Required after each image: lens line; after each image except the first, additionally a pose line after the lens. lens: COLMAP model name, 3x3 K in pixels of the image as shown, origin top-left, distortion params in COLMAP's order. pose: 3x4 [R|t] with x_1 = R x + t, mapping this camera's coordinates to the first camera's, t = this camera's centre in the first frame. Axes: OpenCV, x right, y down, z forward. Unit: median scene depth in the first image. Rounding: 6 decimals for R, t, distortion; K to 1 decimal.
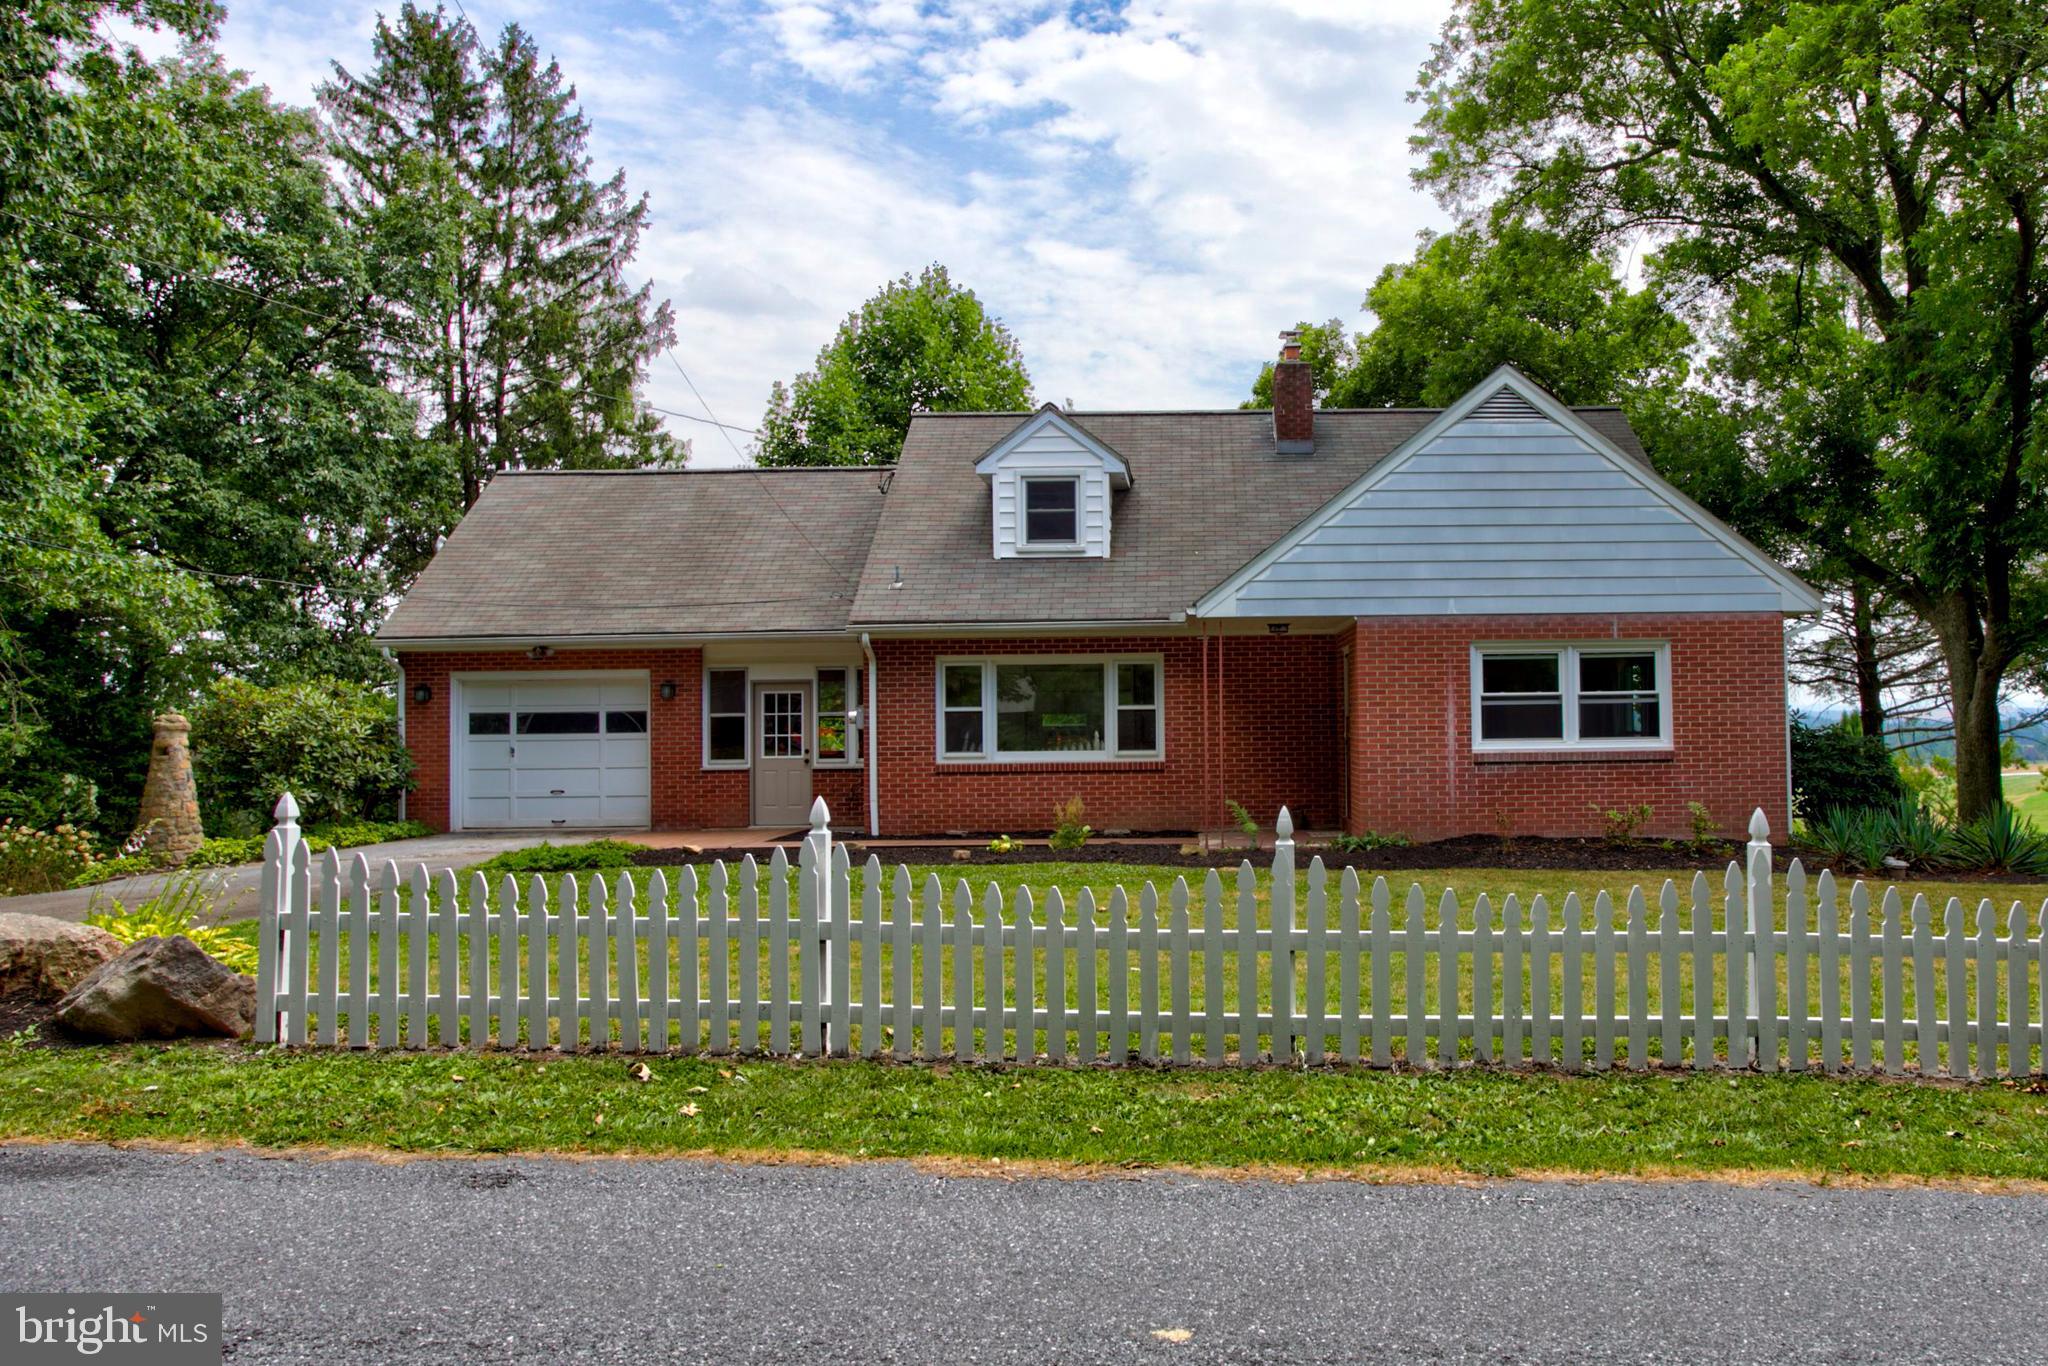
lens RADIAL K [[1595.7, 0, 1158.6], [0, 1595.7, 688.1], [0, 0, 1]] dist [-0.025198, 0.004585]
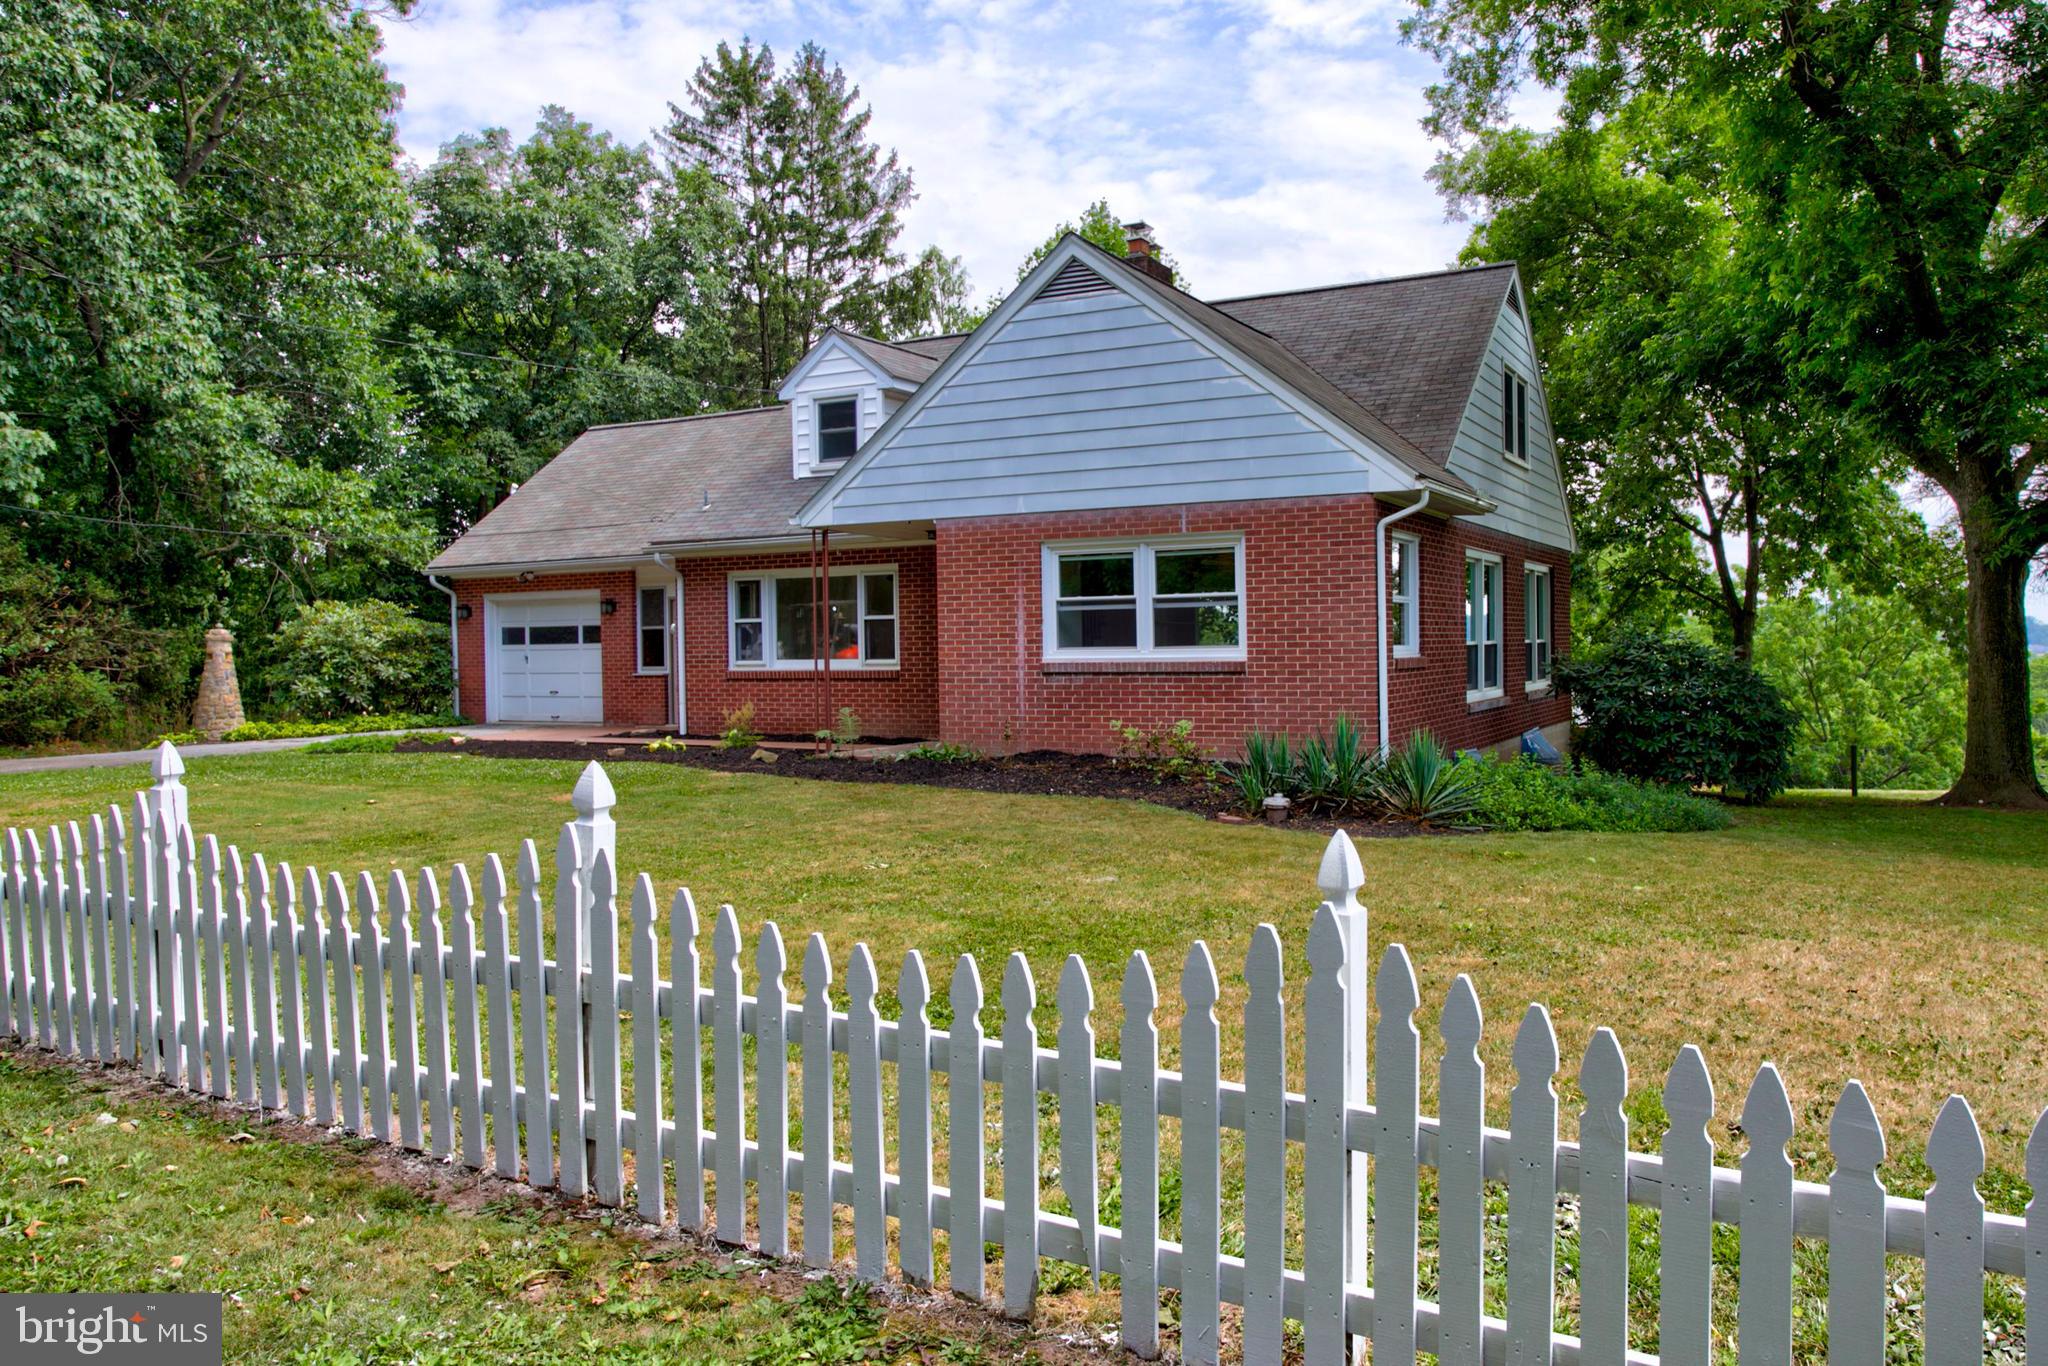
lens RADIAL K [[1473.5, 0, 1024.0], [0, 1473.5, 683.0], [0, 0, 1]] dist [-0.034504, 0.001931]
pose [[0.874173, 0.012527, -0.485454, 0.527519], [0.012361, 0.998769, 0.048032, 0.009859], [0.485458, -0.047989, 0.872942, 0.215155]]
